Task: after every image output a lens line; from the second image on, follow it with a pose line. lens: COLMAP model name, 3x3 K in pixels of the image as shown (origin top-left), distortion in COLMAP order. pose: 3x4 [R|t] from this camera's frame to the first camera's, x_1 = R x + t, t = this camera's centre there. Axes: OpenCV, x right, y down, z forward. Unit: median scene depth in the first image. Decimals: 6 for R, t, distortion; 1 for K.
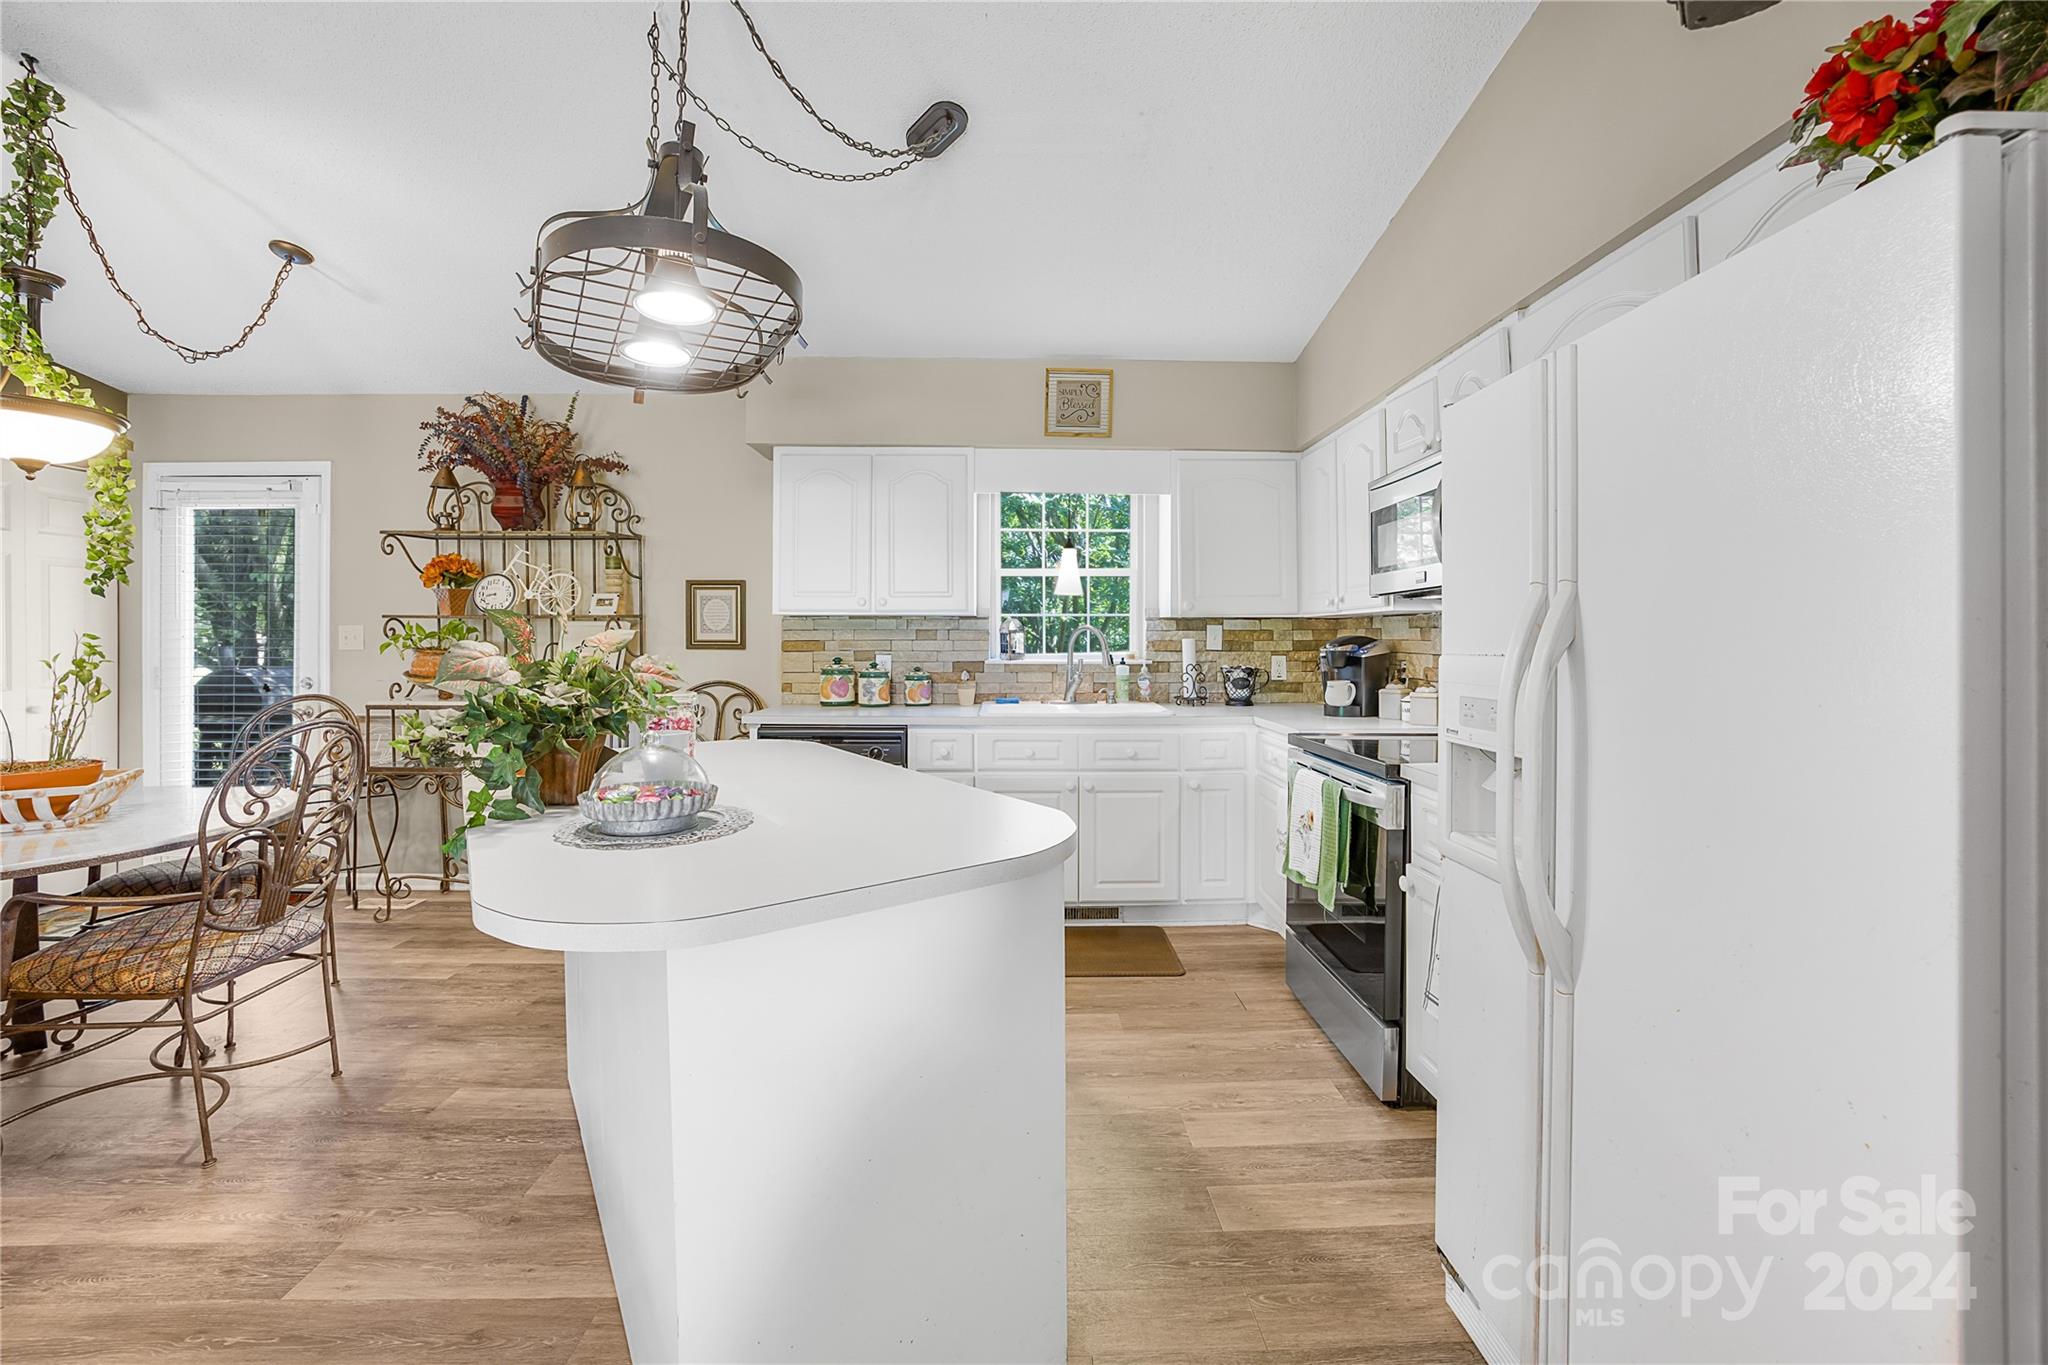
lens RADIAL K [[814.7, 0, 1023.6], [0, 814.7, 640.1], [0, 0, 1]] dist [-0.042483, 0.013560]
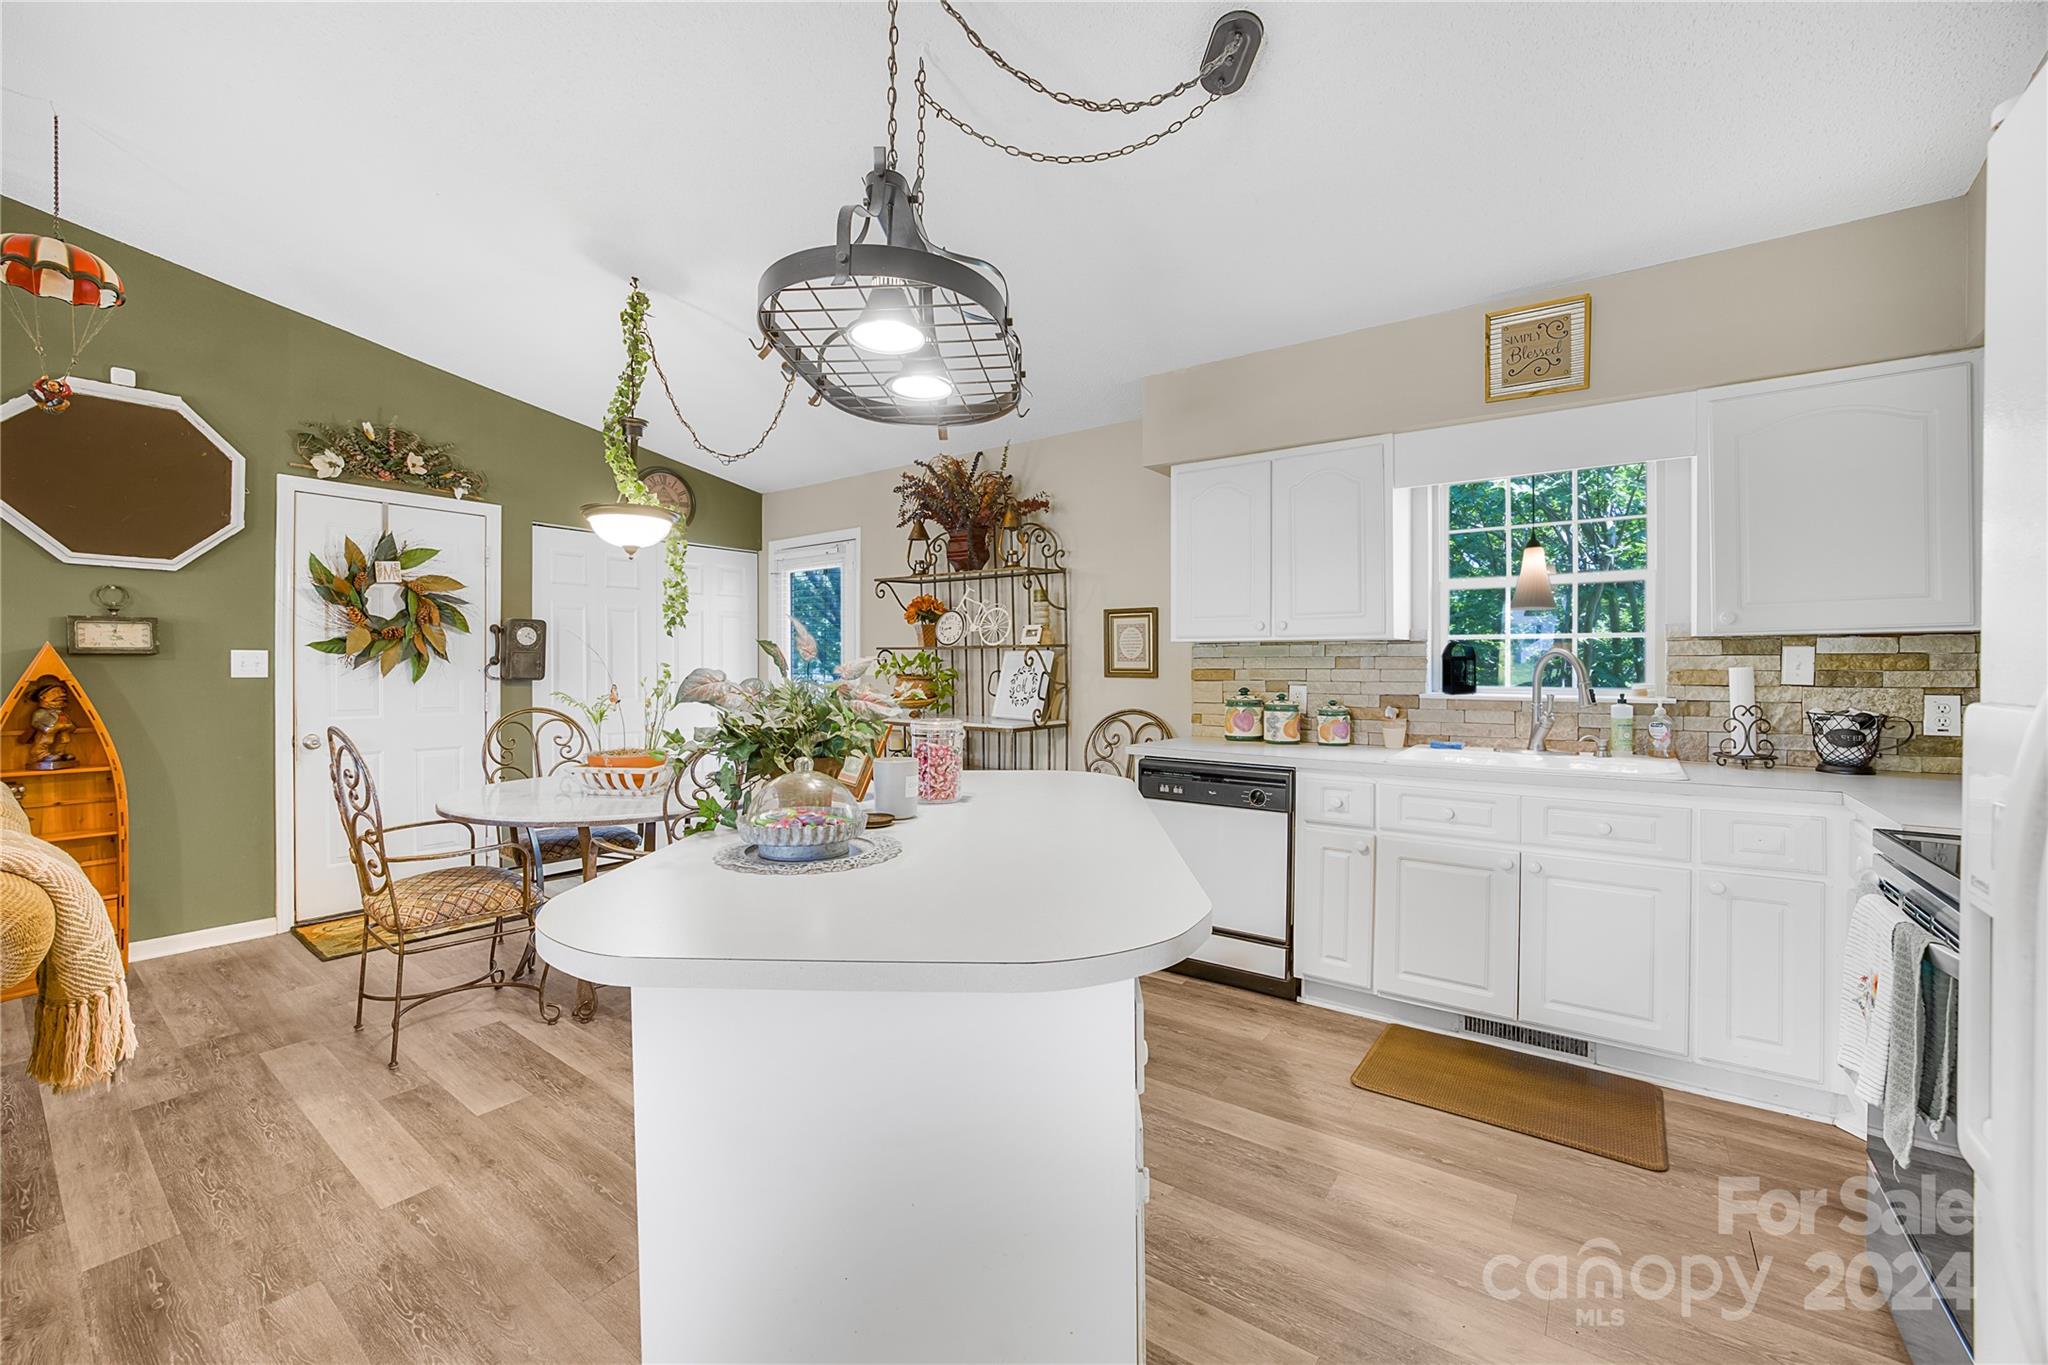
lens RADIAL K [[823.1, 0, 1032.9], [0, 823.1, 671.4], [0, 0, 1]] dist [-0.045434, 0.013247]
pose [[0.793589, 0.003469, -0.608444, 0.145888], [-0.001799, 0.999993, 0.003354, 0.000527], [0.608451, -0.001567, 0.793590, 0.128828]]
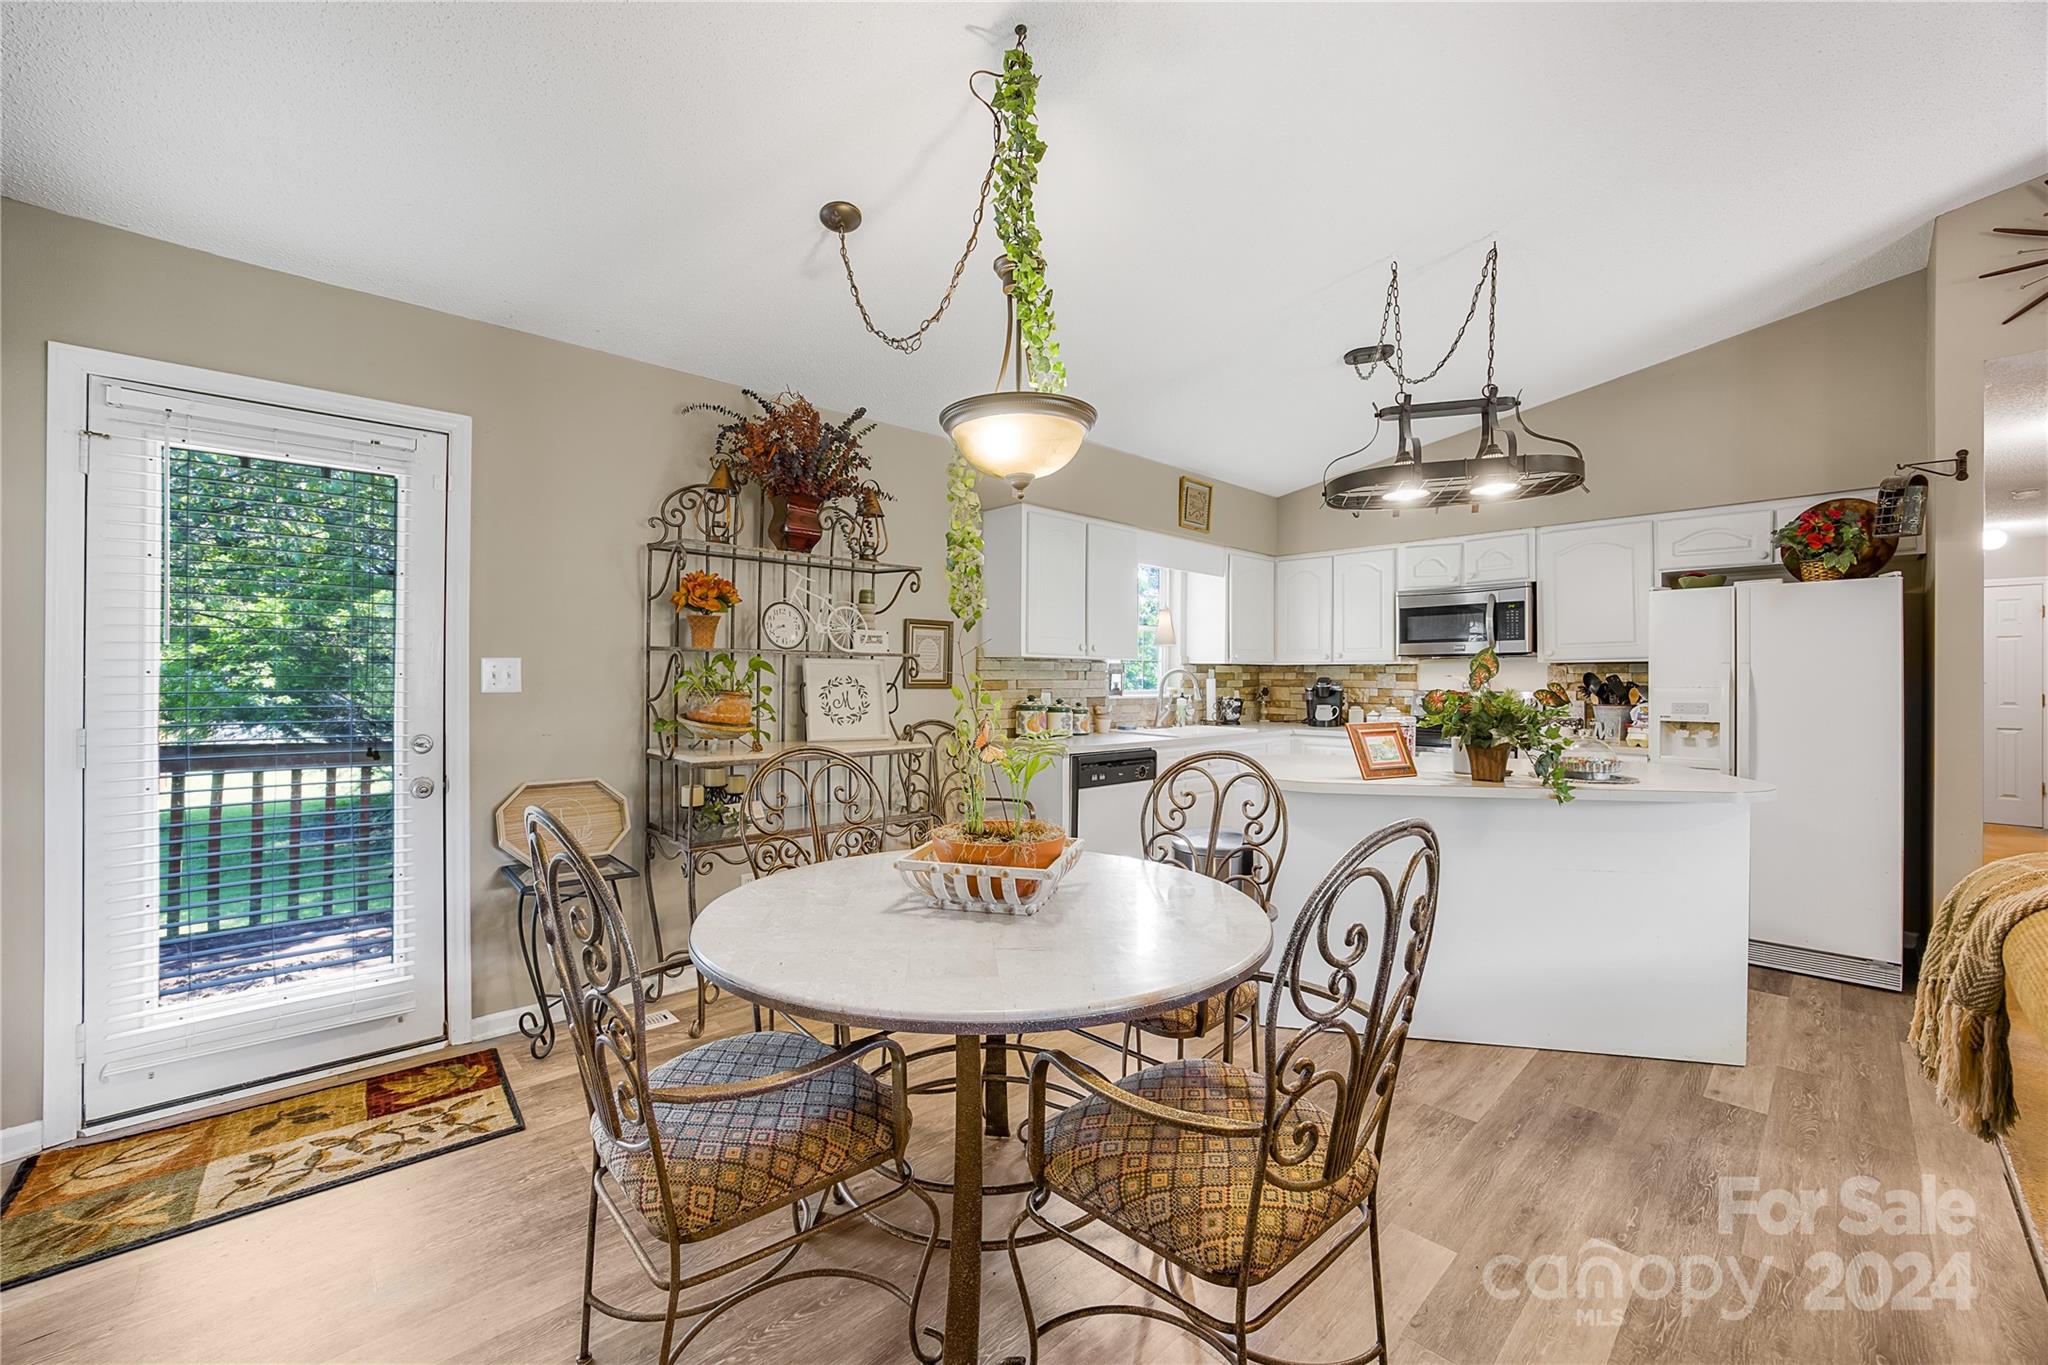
lens RADIAL K [[813.6, 0, 1031.9], [0, 813.6, 680.4], [0, 0, 1]] dist [-0.040027, 0.010461]
pose [[0.739585, -0.000503, 0.673063, -1.004363], [-0.002528, 0.999991, 0.003525, -0.003086], [-0.673058, -0.004309, 0.739577, 0.173036]]
